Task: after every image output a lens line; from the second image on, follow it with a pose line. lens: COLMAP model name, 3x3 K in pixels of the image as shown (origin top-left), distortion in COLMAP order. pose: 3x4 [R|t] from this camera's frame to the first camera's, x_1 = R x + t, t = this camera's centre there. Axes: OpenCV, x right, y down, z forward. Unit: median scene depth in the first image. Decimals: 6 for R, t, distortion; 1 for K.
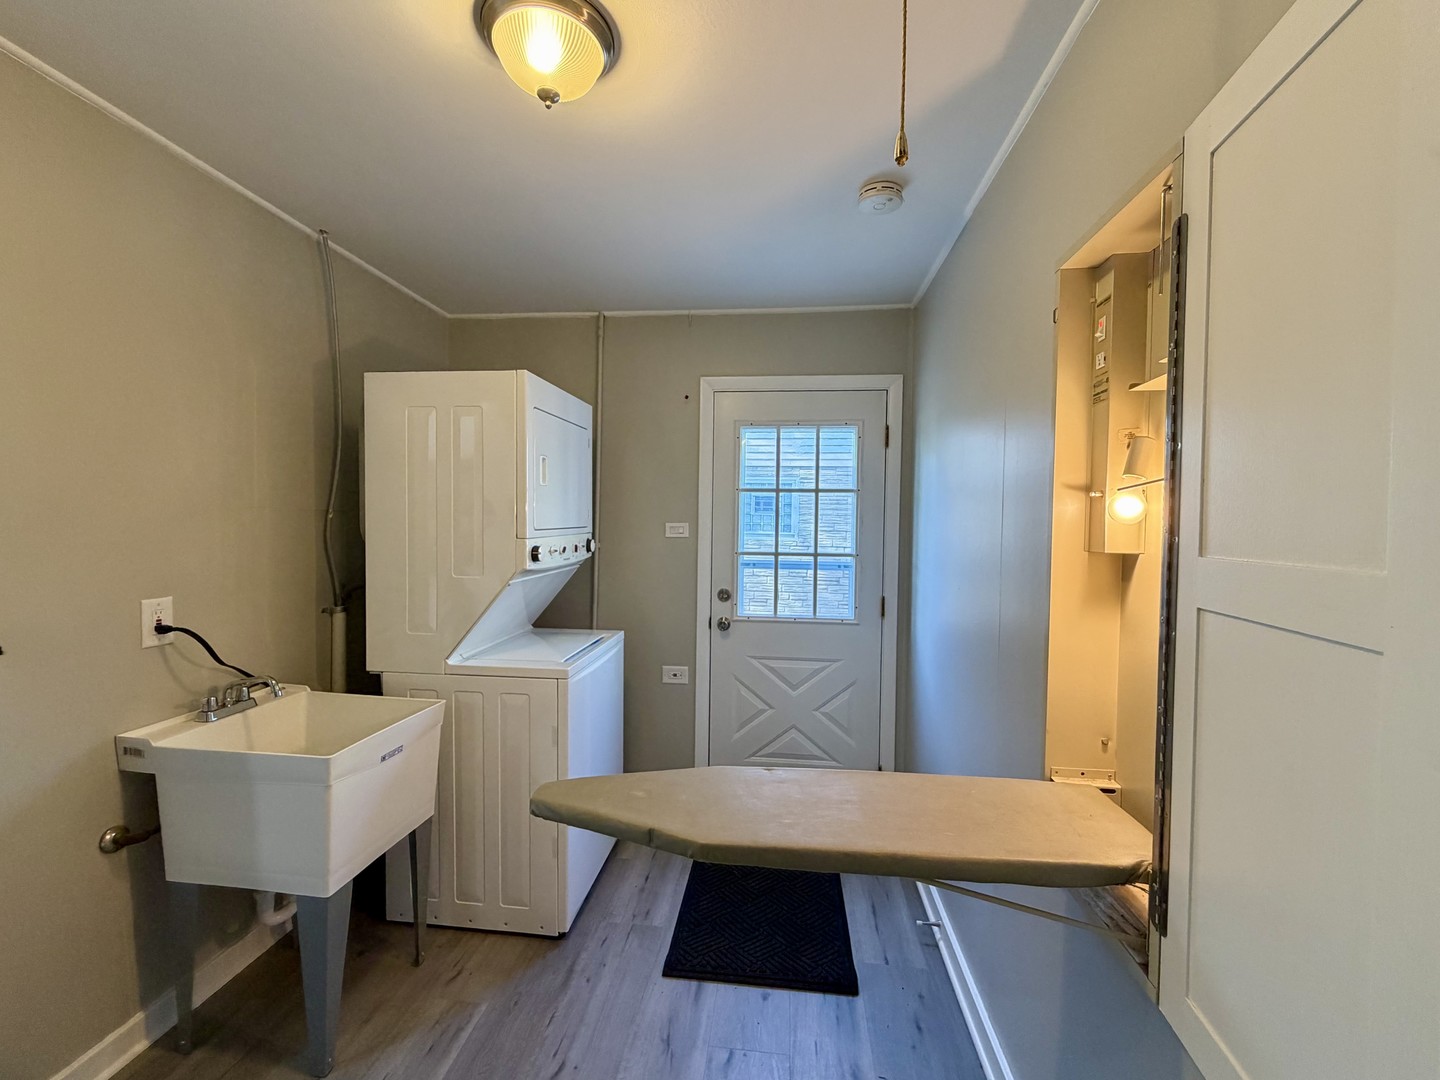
lens RADIAL K [[589.3, 0, 722.6], [0, 589.3, 543.1], [0, 0, 1]] dist [-0.000399, 0.000051]
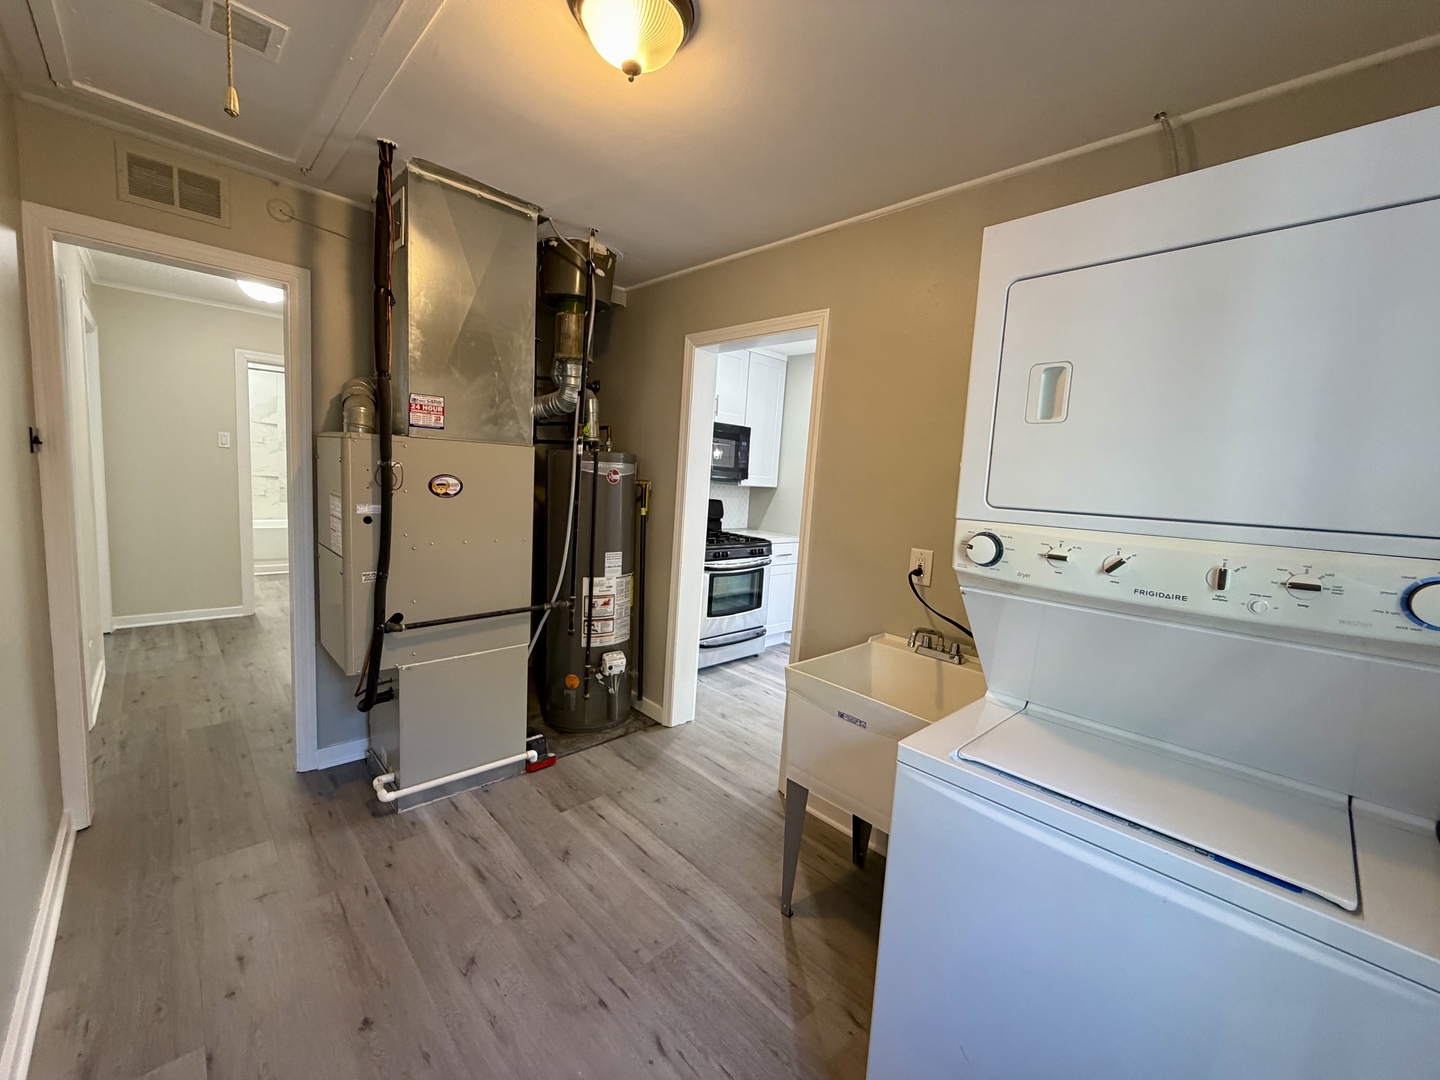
lens RADIAL K [[589.3, 0, 722.6], [0, 589.3, 543.1], [0, 0, 1]] dist [-0.000399, 0.000051]
pose [[-0.643619, 0.032020, -0.764676, 0.329640], [-0.095558, 0.987944, 0.121800, -0.037703], [0.759357, 0.151464, -0.632800, 1.409890]]
